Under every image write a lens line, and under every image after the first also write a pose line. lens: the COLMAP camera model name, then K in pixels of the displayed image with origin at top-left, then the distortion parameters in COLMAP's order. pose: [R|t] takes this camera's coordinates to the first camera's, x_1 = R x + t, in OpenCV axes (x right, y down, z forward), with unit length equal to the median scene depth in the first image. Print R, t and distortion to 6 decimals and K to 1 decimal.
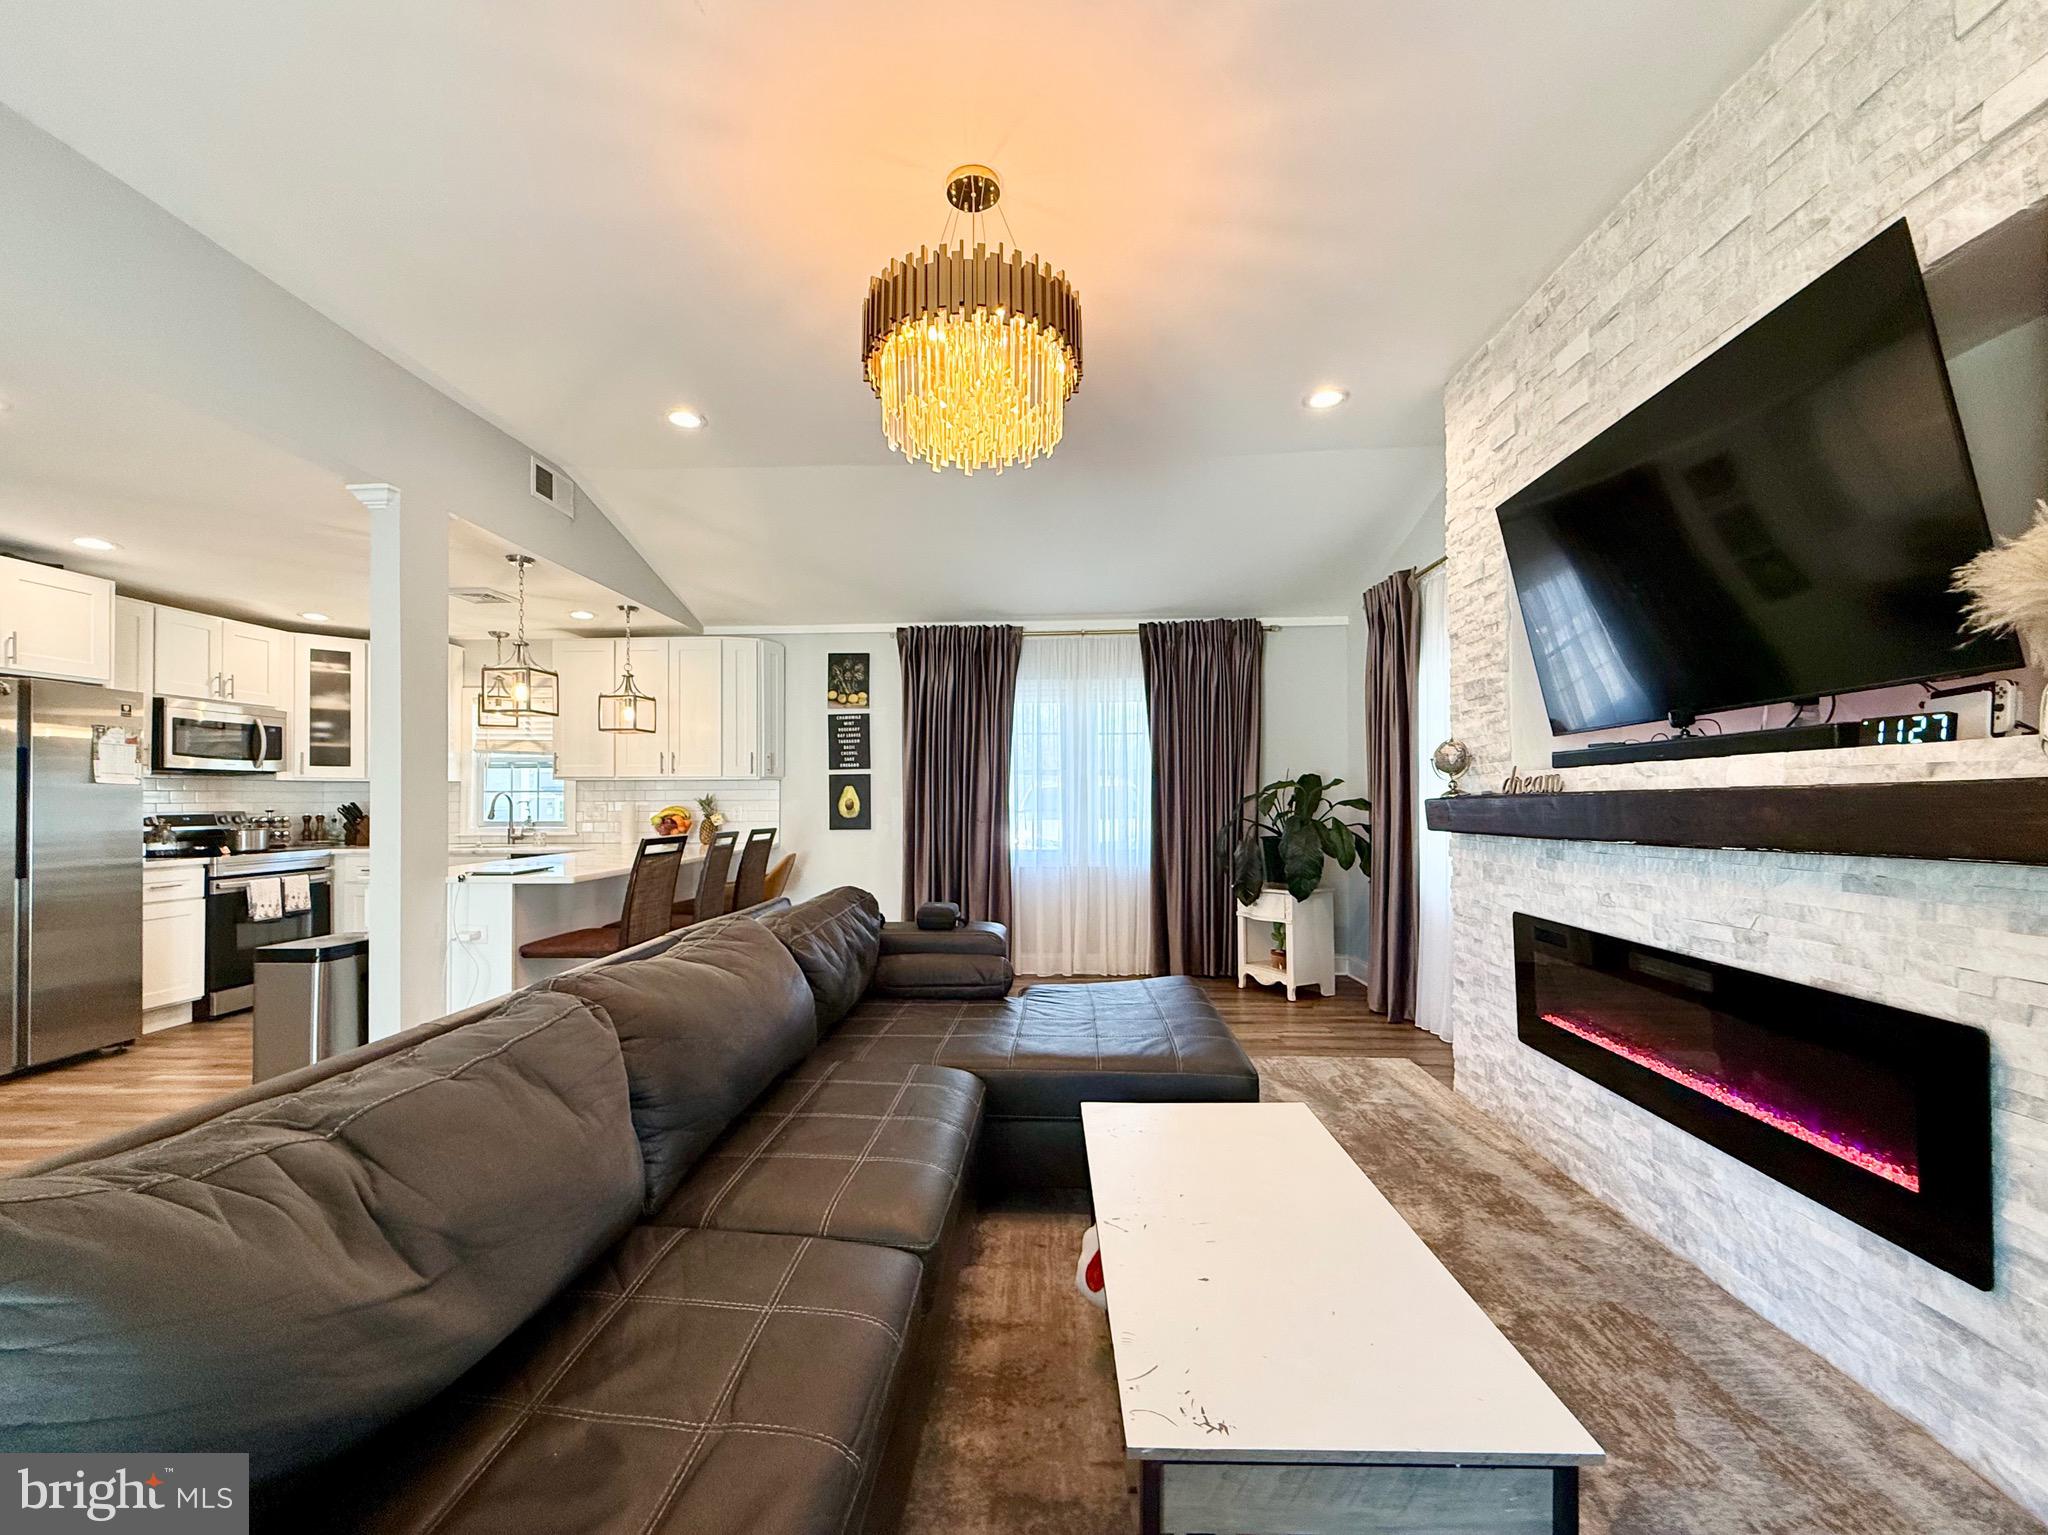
lens RADIAL K [[831.3, 0, 1027.8], [0, 831.3, 791.1], [0, 0, 1]] dist [0.000038, 0.000126]
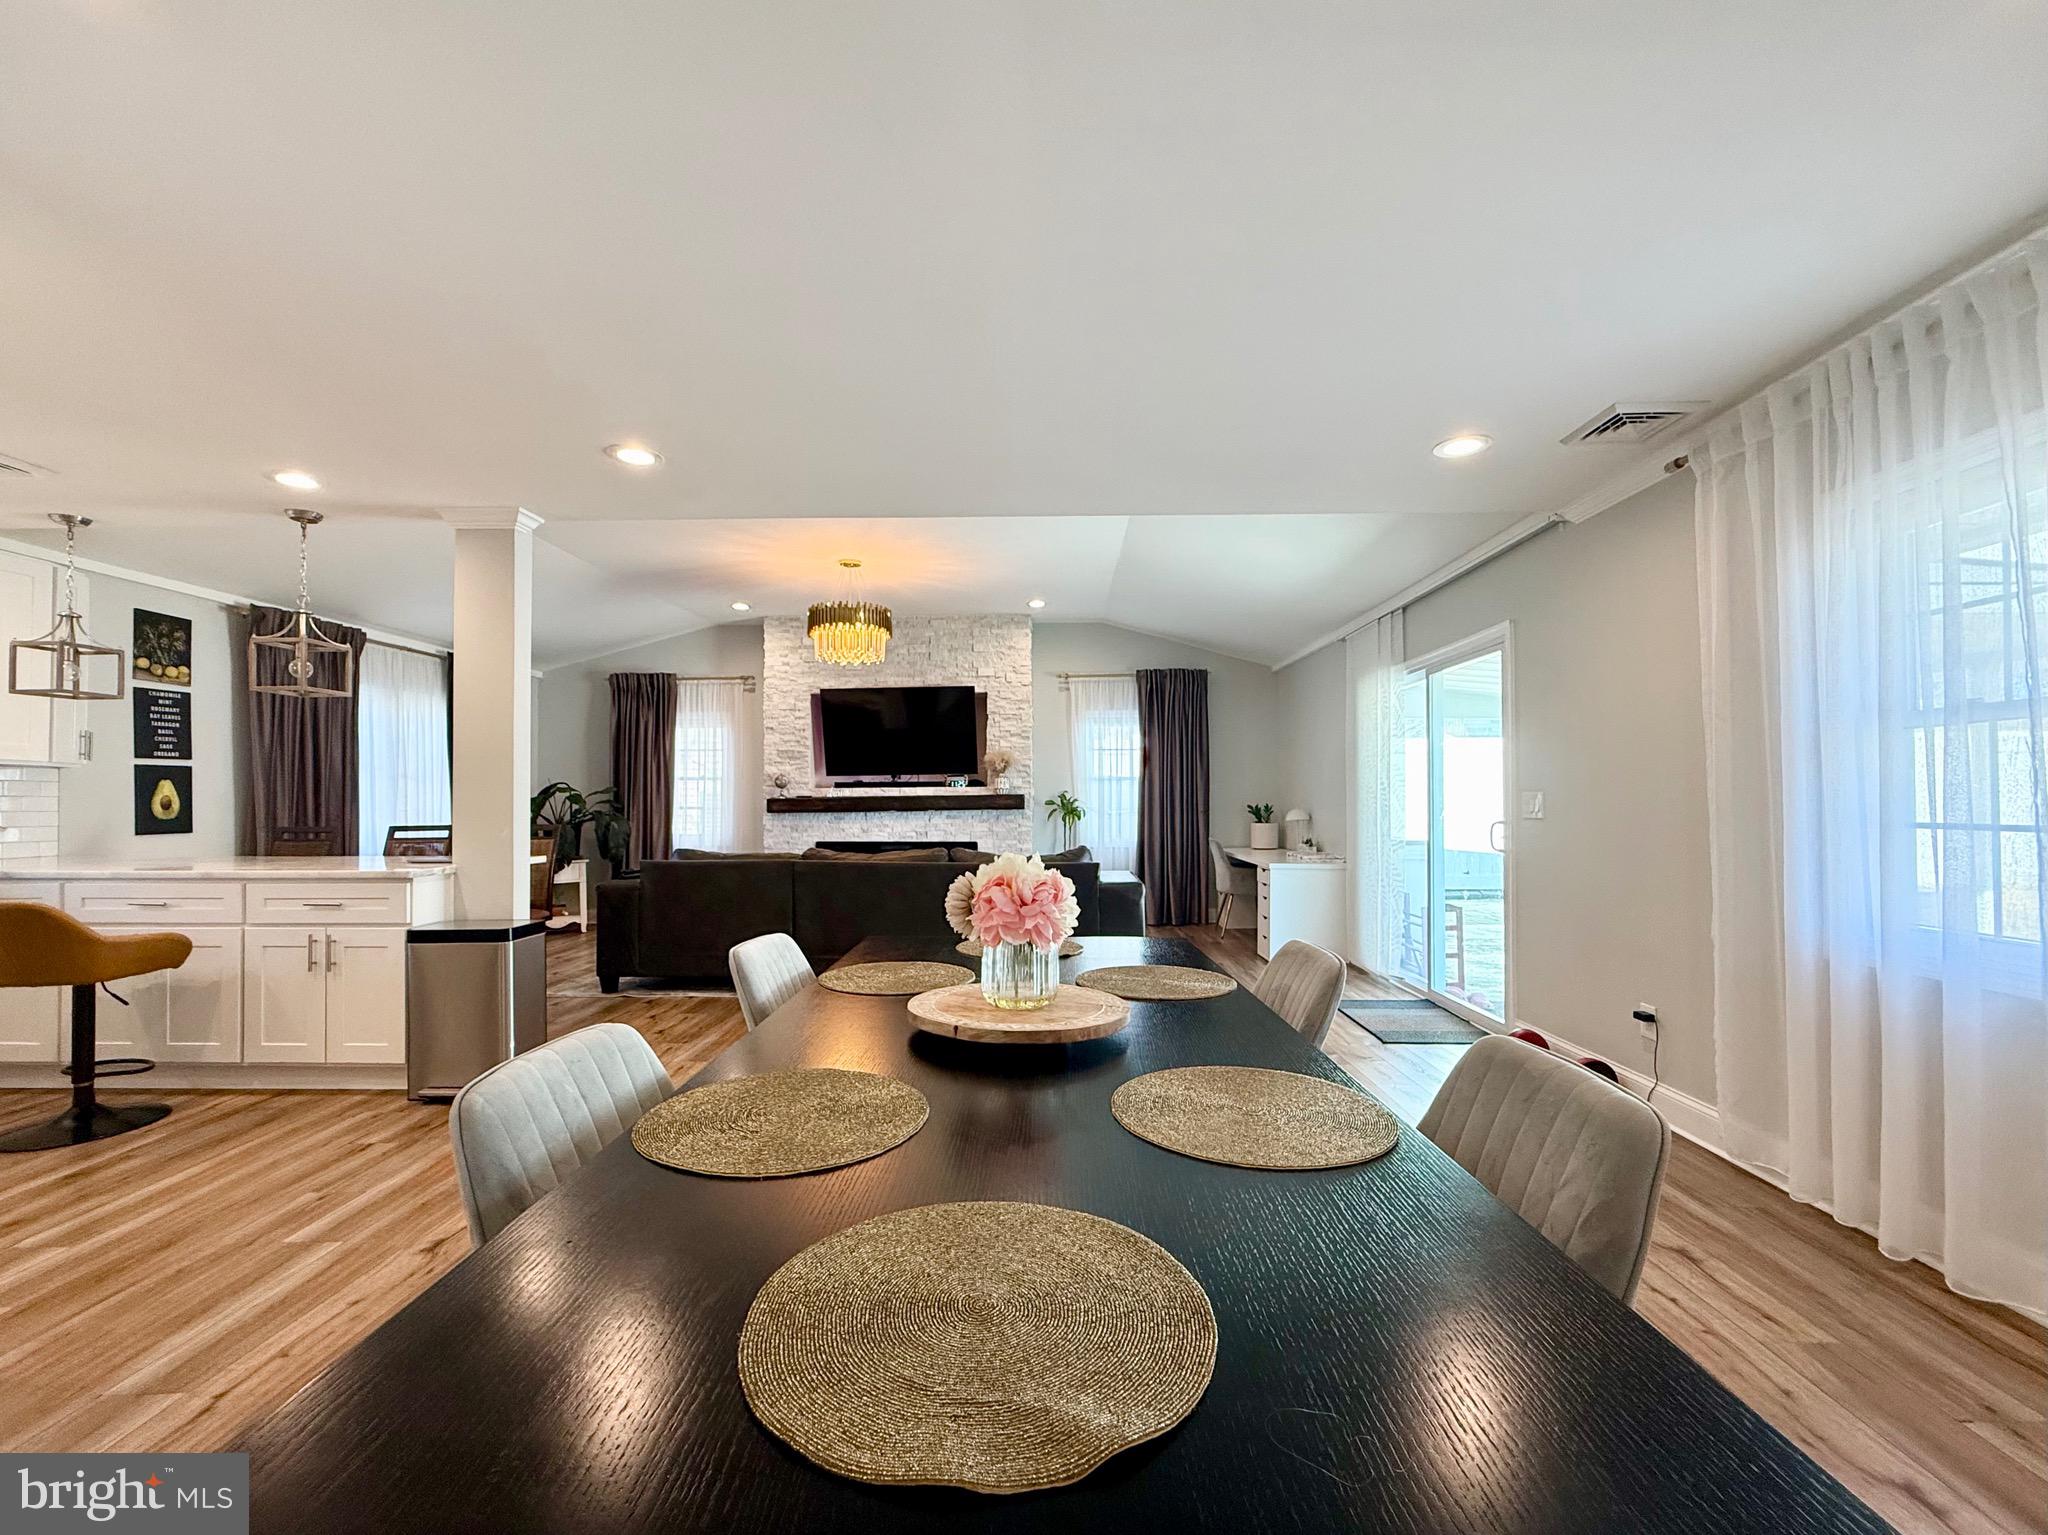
lens RADIAL K [[849.4, 0, 1018.9], [0, 849.4, 789.8], [0, 0, 1]] dist [0.002214, 0.000068]
pose [[0.001138, 0.019399, 0.999811, -1.234347], [-0.006002, 0.999794, -0.019392, 0.017201], [-0.999981, -0.005979, 0.001254, 0.207088]]
